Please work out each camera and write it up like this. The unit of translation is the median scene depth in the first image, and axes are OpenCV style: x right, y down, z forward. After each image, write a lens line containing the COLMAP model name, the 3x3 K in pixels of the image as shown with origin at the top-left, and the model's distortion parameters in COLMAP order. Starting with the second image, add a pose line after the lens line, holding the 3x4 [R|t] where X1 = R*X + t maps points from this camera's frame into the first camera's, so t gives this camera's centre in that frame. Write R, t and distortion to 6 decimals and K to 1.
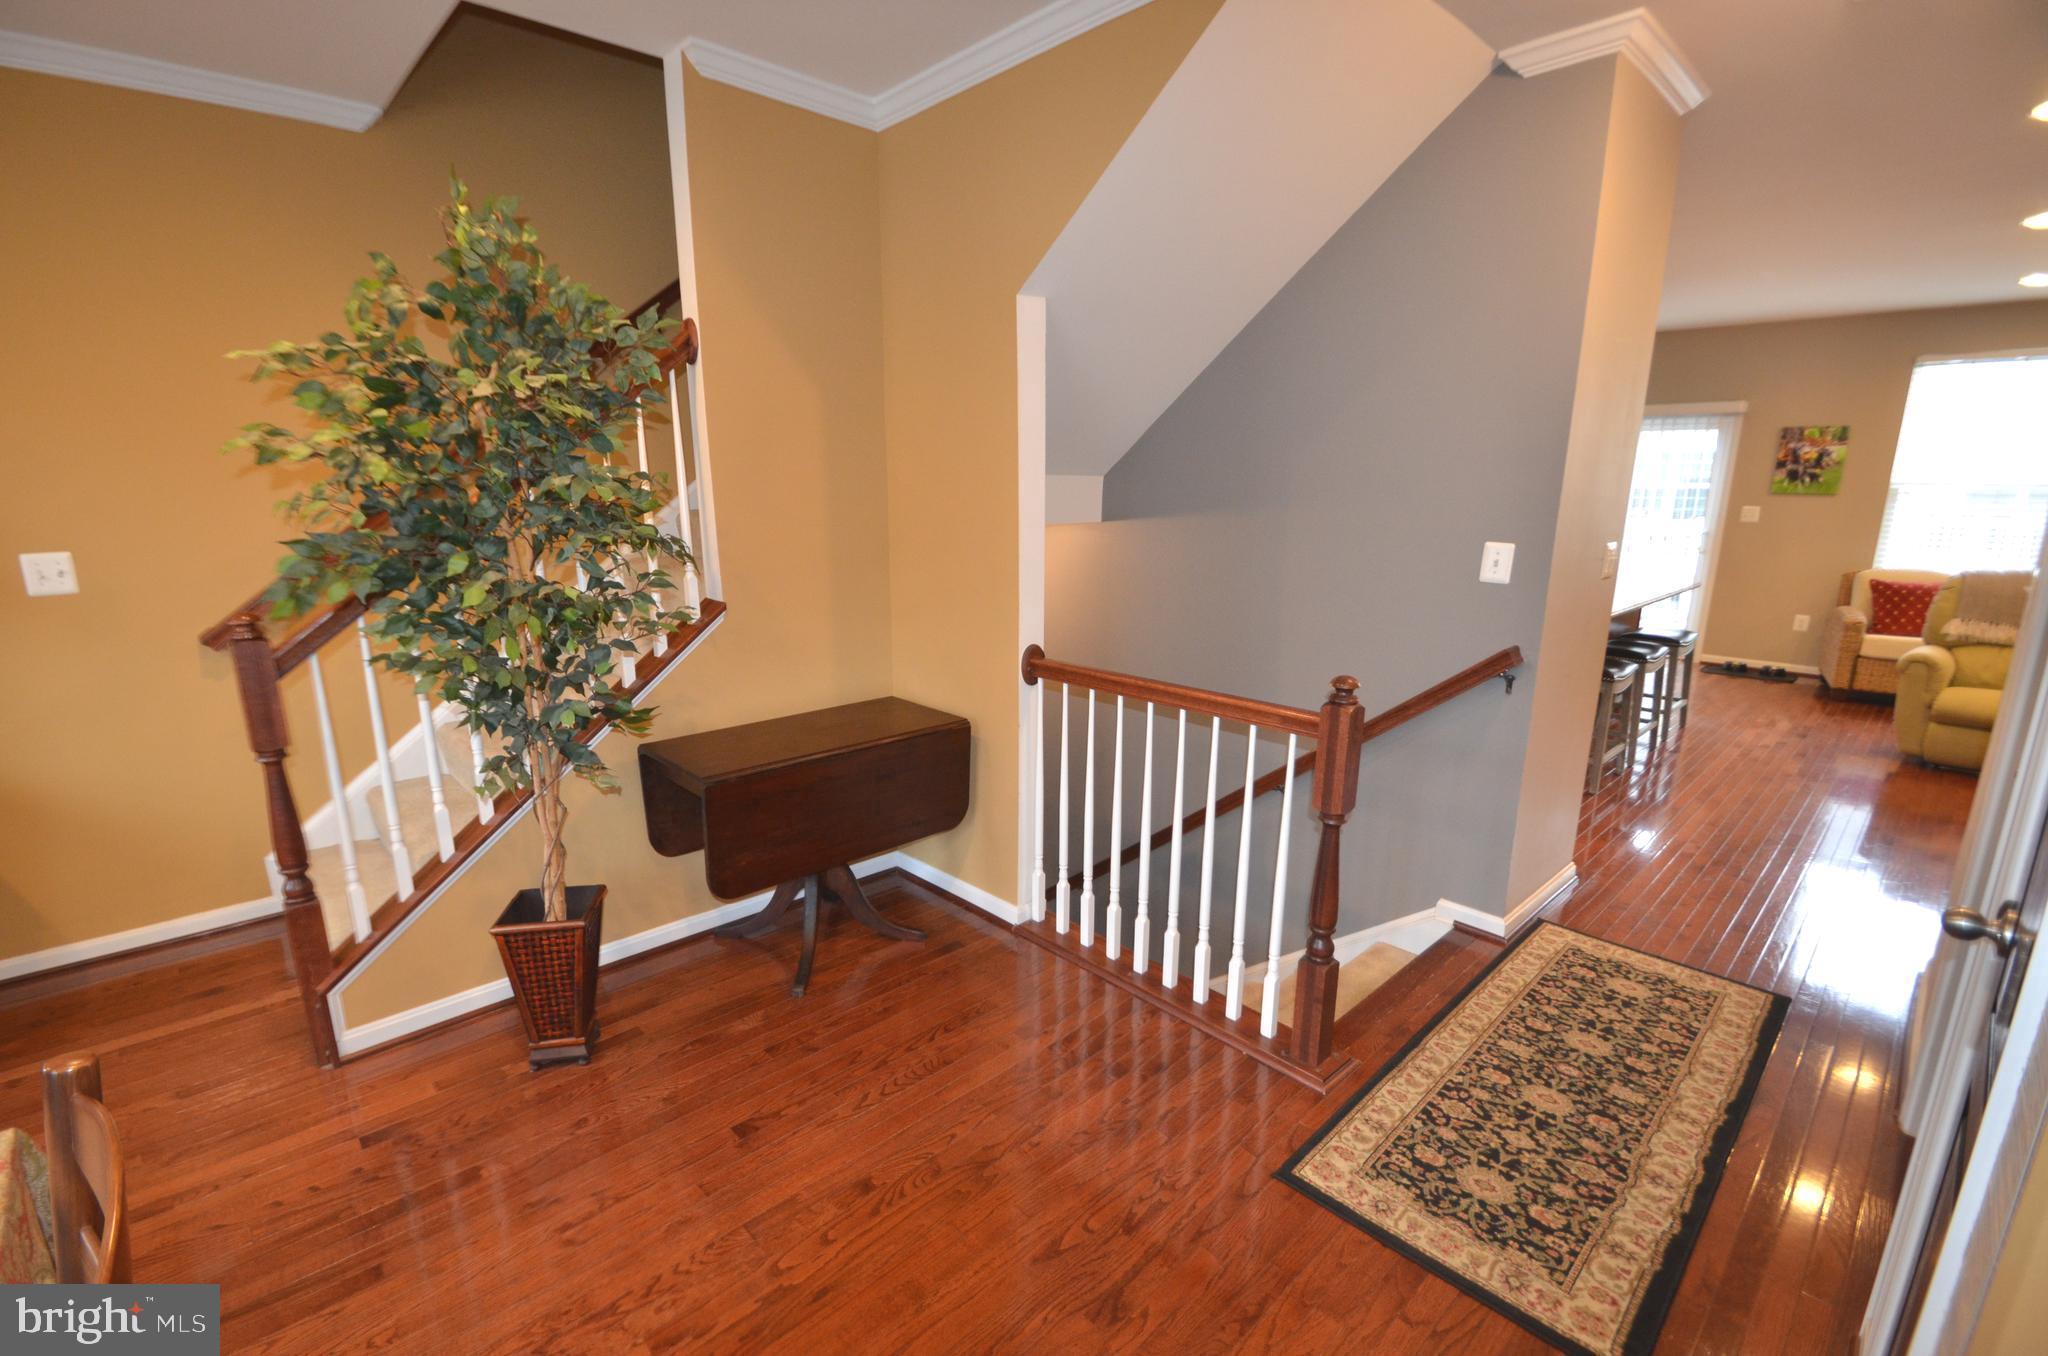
lens RADIAL K [[910.3, 0, 989.7], [0, 910.3, 697.5], [0, 0, 1]] dist [0.013351, -0.018186]
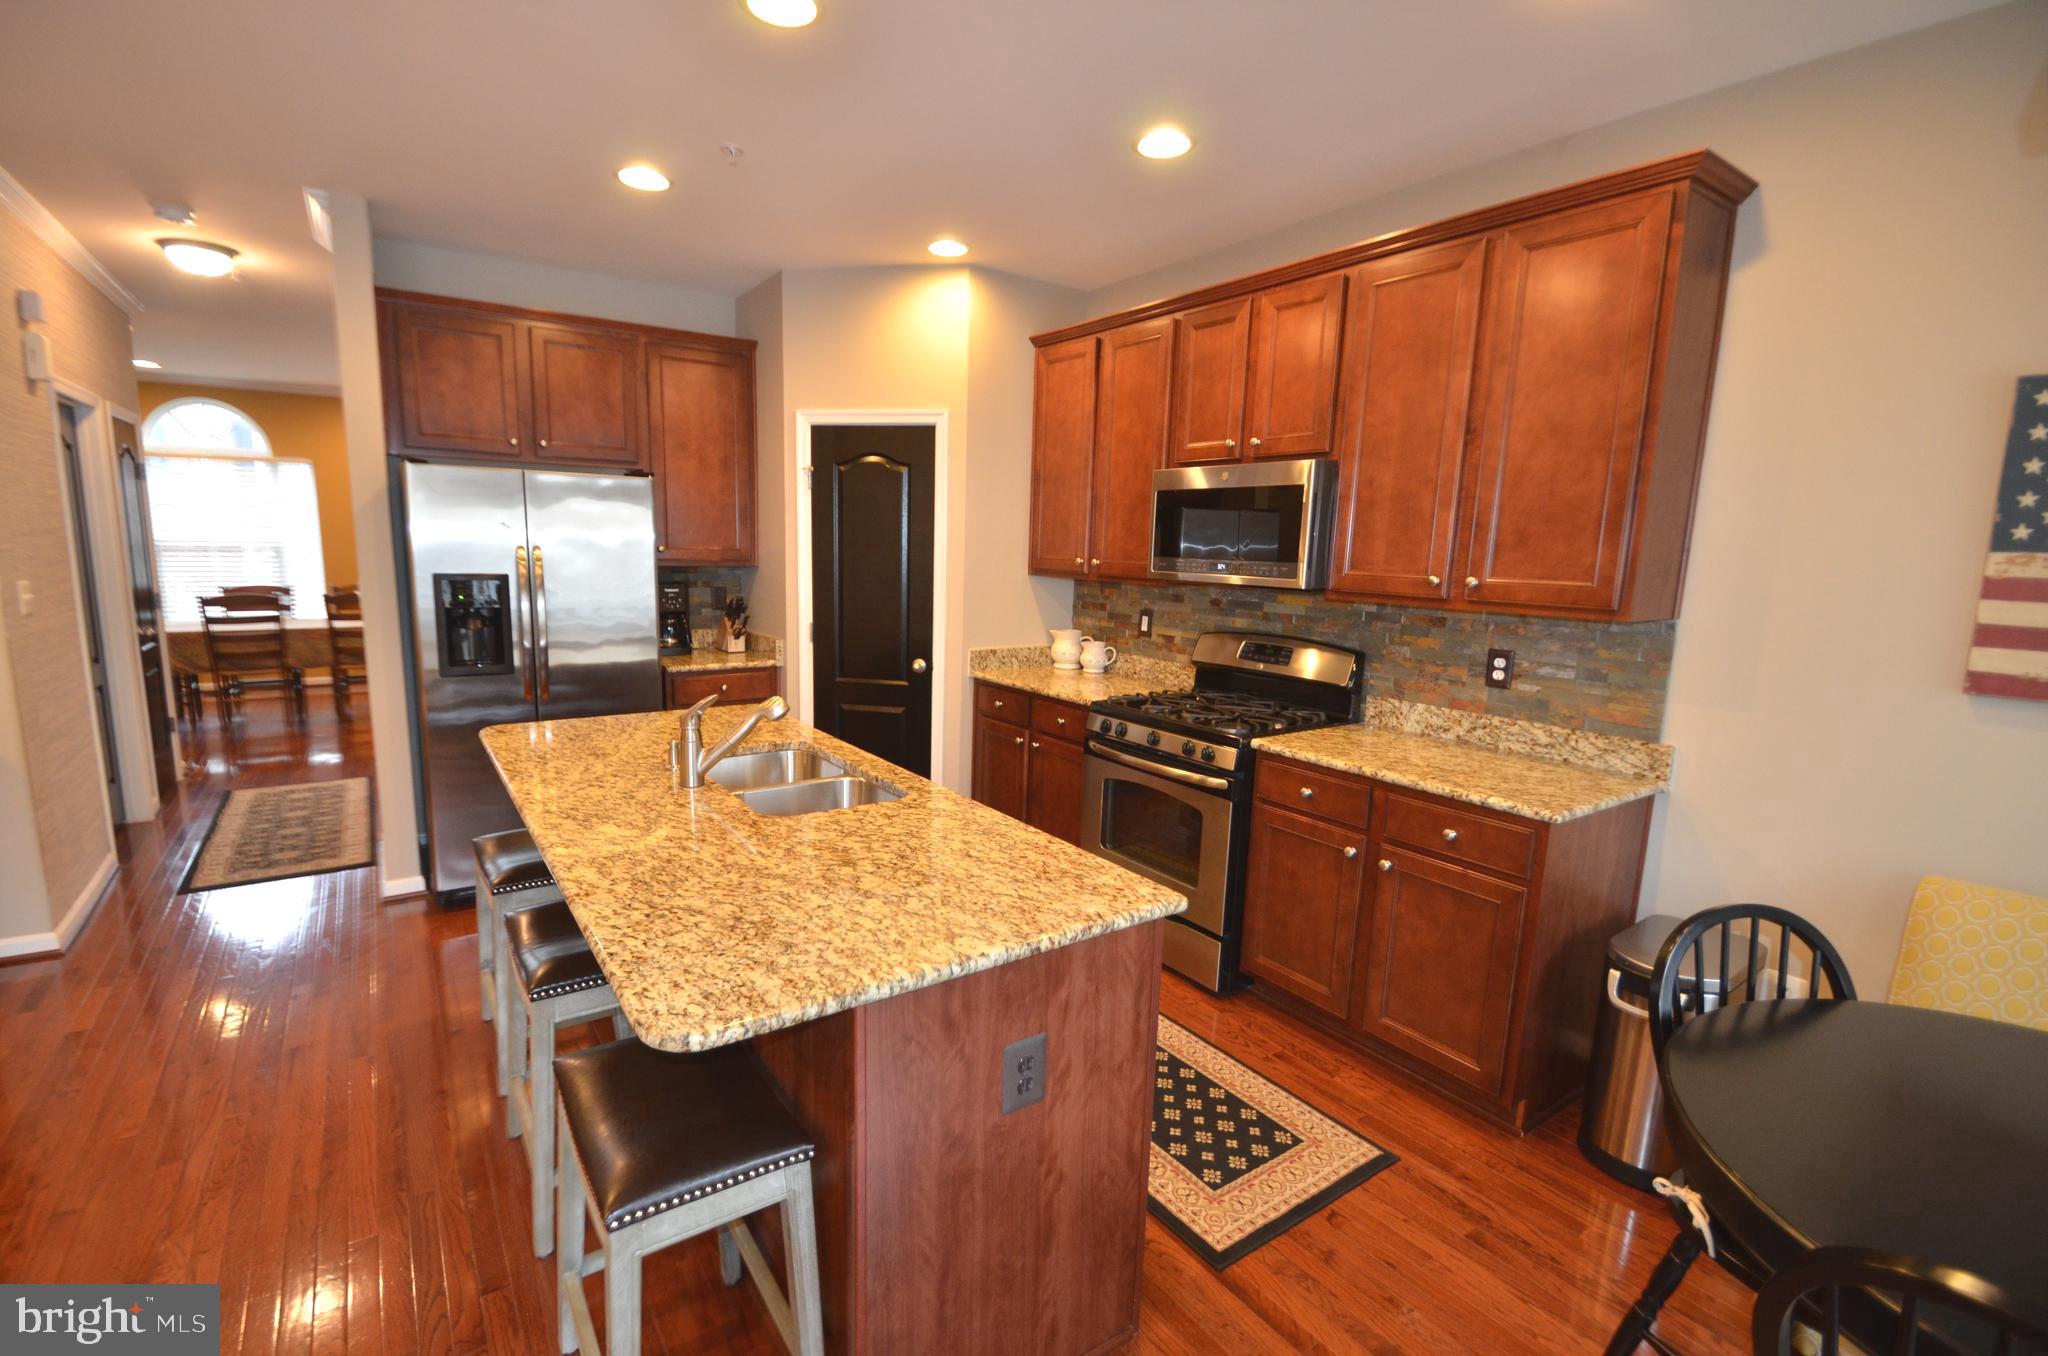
lens RADIAL K [[910.3, 0, 989.7], [0, 910.3, 697.5], [0, 0, 1]] dist [0.013351, -0.018186]
pose [[-0.151664, 0.164335, -0.974675, 1.947355], [-0.255279, 0.946116, 0.199243, -0.525521], [0.954898, 0.279032, -0.101540, 2.186639]]
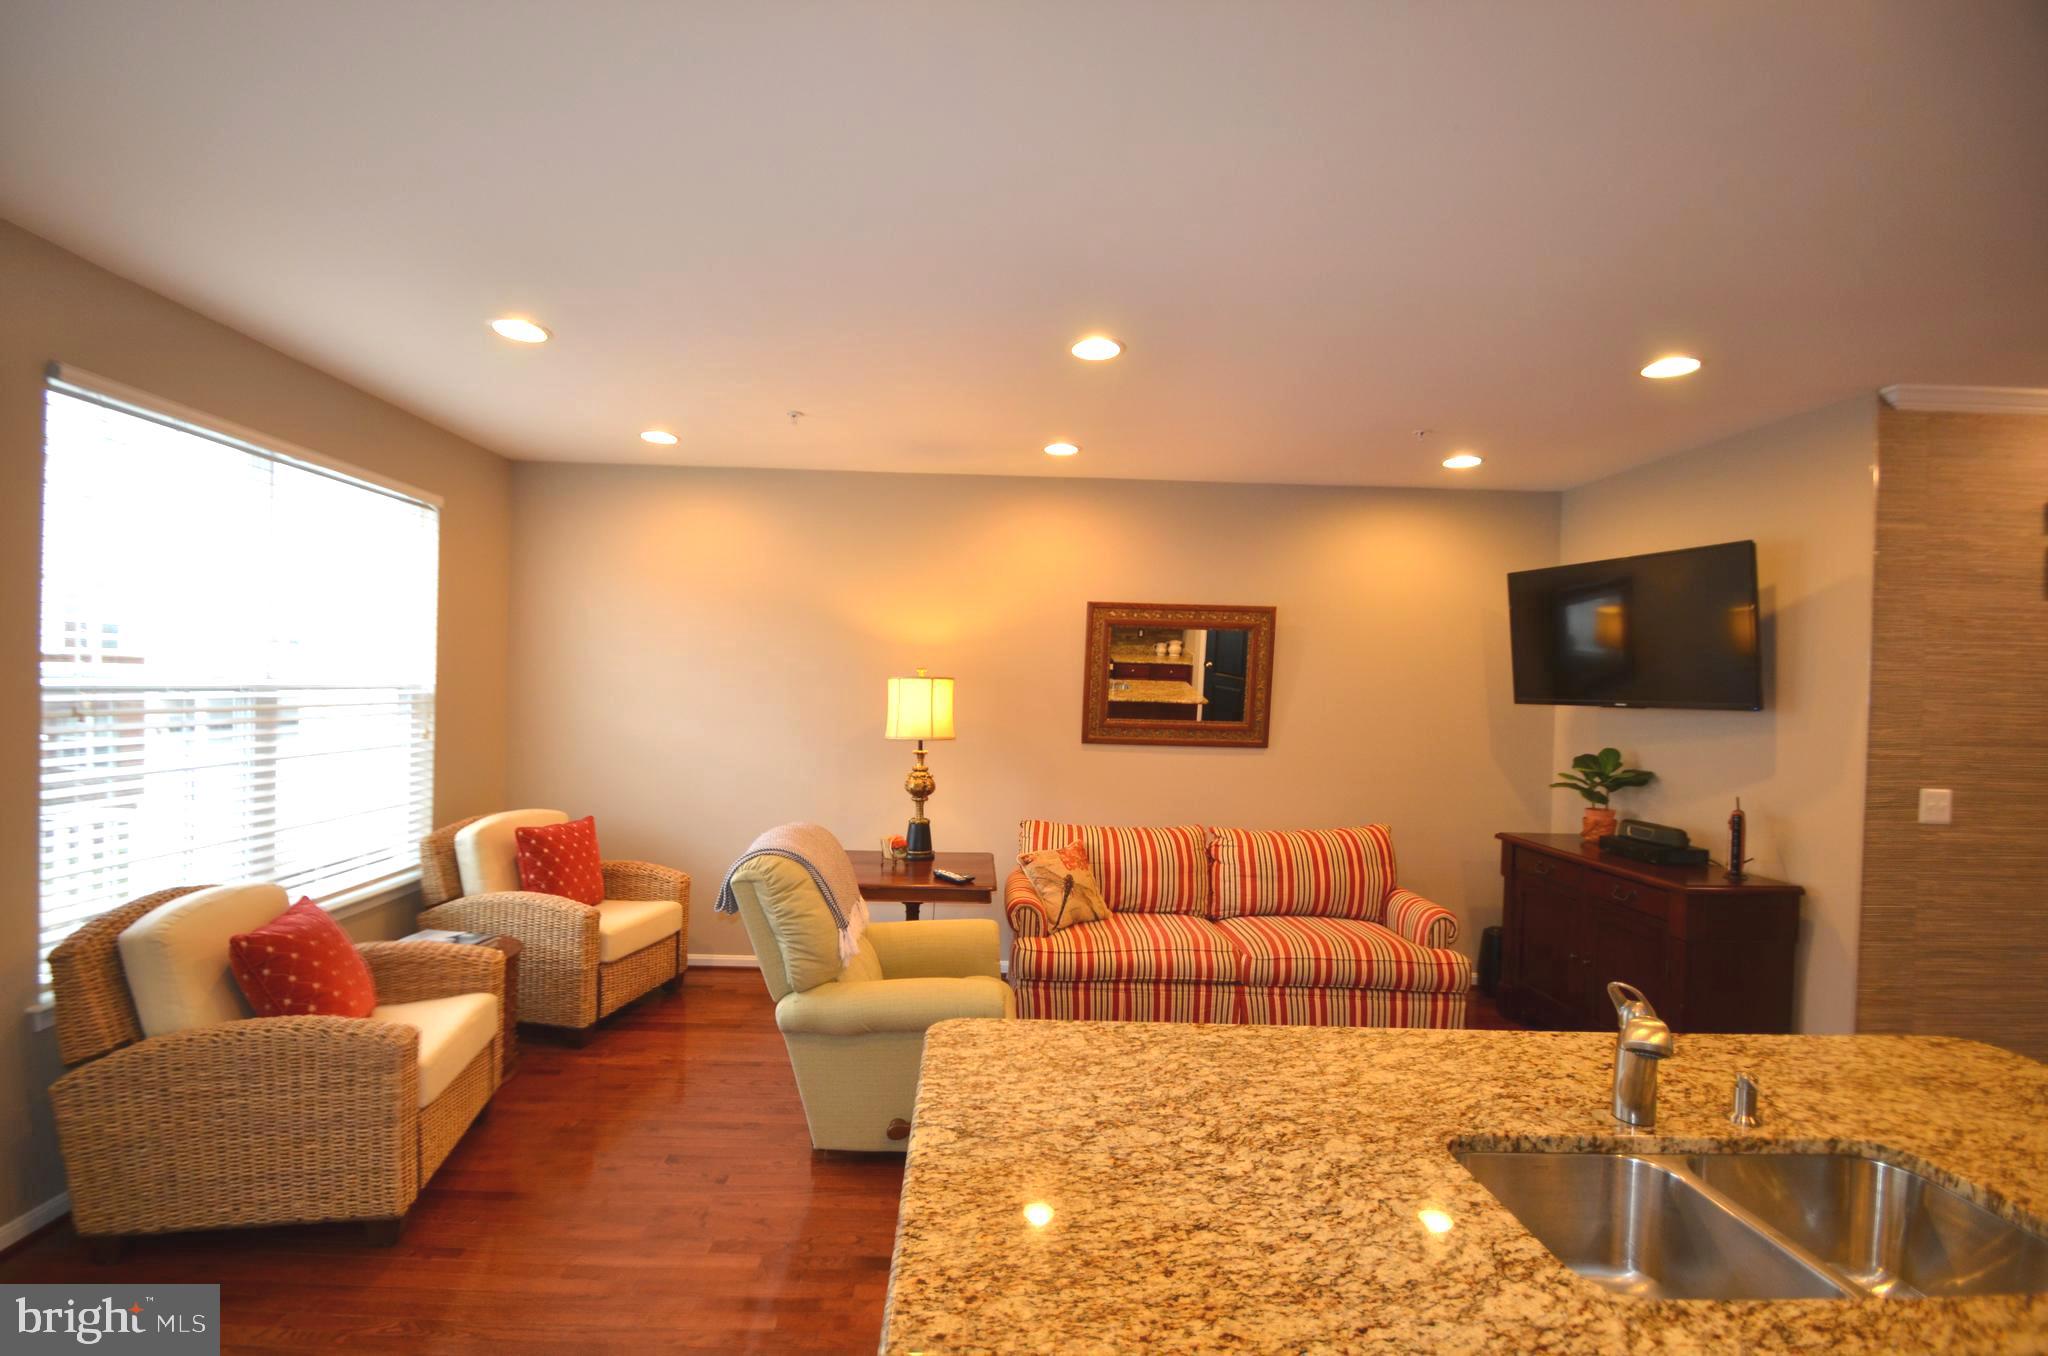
lens RADIAL K [[892.9, 0, 990.1], [0, 892.9, 704.3], [0, 0, 1]] dist [0.012262, -0.015237]
pose [[-0.745439, -0.032198, 0.665796, 1.137105], [0.130246, 0.972544, 0.192859, -0.606079], [-0.653725, 0.230482, -0.720778, 2.439247]]
